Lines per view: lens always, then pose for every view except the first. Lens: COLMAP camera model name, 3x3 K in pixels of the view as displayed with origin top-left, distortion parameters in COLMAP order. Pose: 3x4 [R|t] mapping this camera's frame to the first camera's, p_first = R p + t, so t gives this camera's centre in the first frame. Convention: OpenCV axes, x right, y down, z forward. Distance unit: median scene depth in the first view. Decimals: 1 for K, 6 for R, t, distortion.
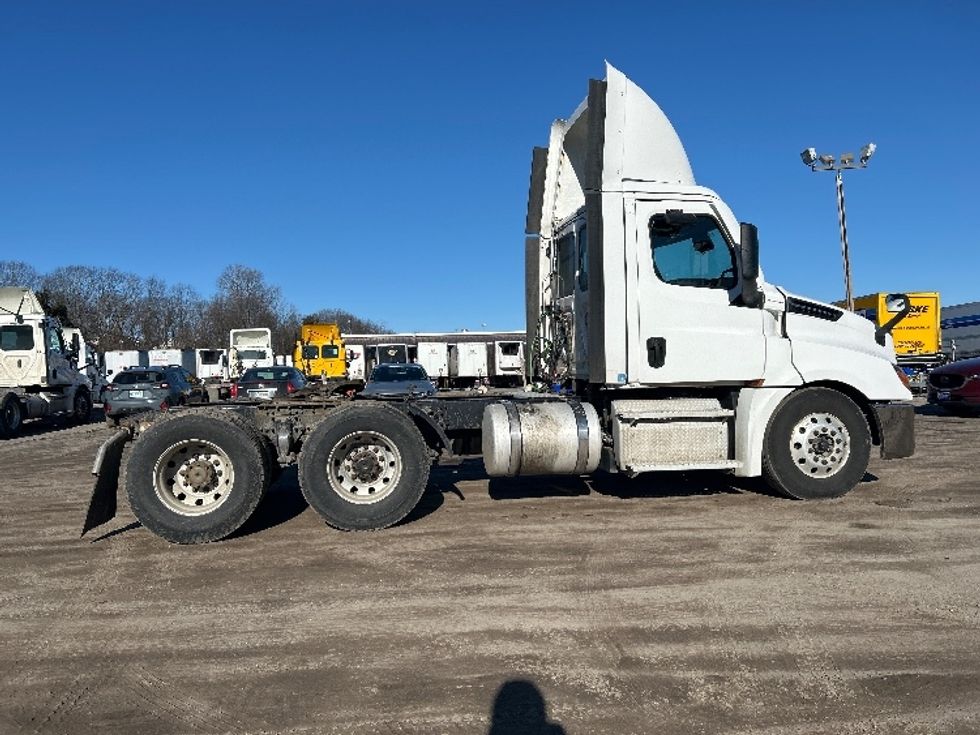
lens RADIAL K [[748.8, 0, 488.1], [0, 748.8, 350.7], [0, 0, 1]] dist [0.076832, -0.133702]
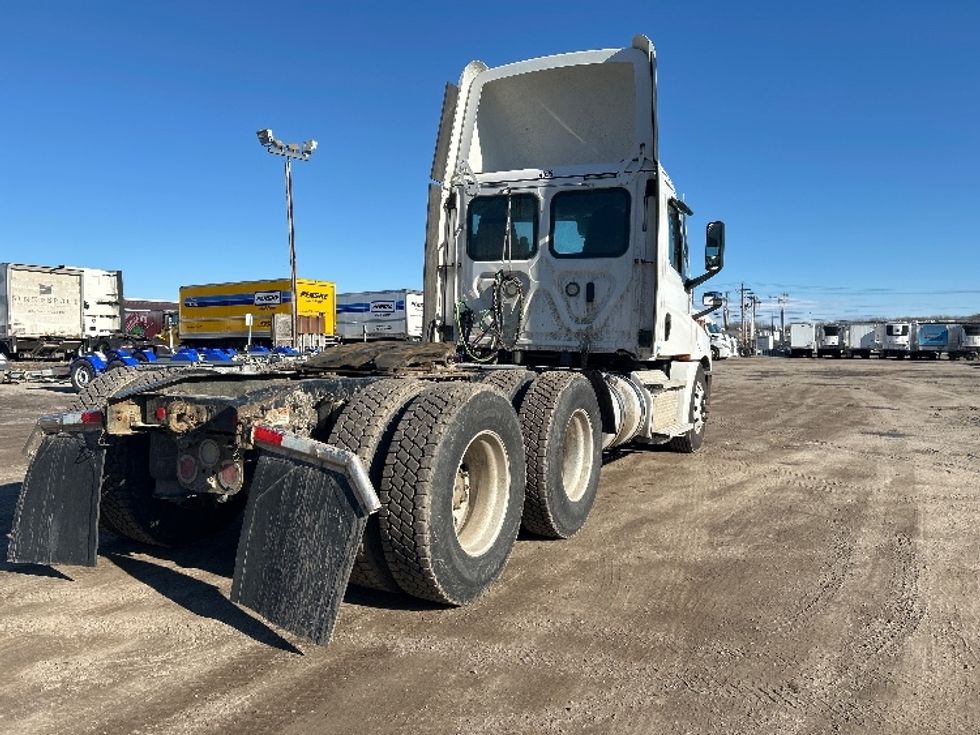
lens RADIAL K [[748.8, 0, 488.1], [0, 748.8, 350.7], [0, 0, 1]] dist [0.076832, -0.133702]
pose [[0.580952, 0.023215, 0.813607, -0.776371], [-0.046198, 0.998922, 0.004485, 0.040575], [-0.812626, -0.040193, 0.581398, 0.554356]]
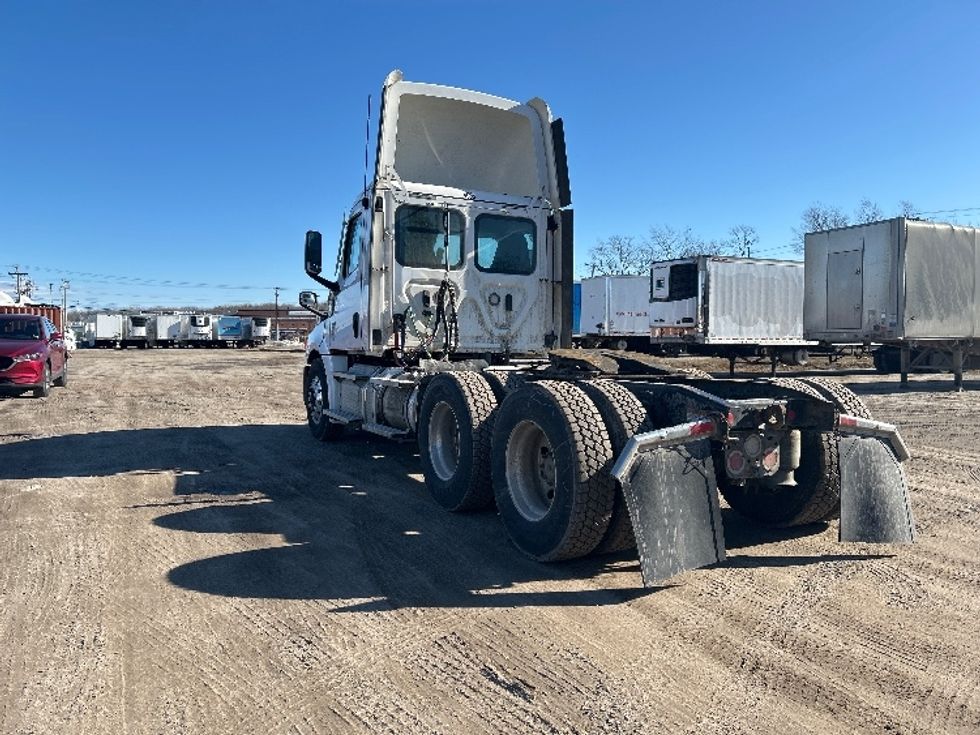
lens RADIAL K [[748.8, 0, 488.1], [0, 748.8, 350.7], [0, 0, 1]] dist [0.076832, -0.133702]
pose [[-0.309041, 0.007318, 0.951020, -1.016994], [-0.020560, 0.999685, -0.014373, 0.055843], [-0.950826, -0.023995, -0.308794, 1.459625]]
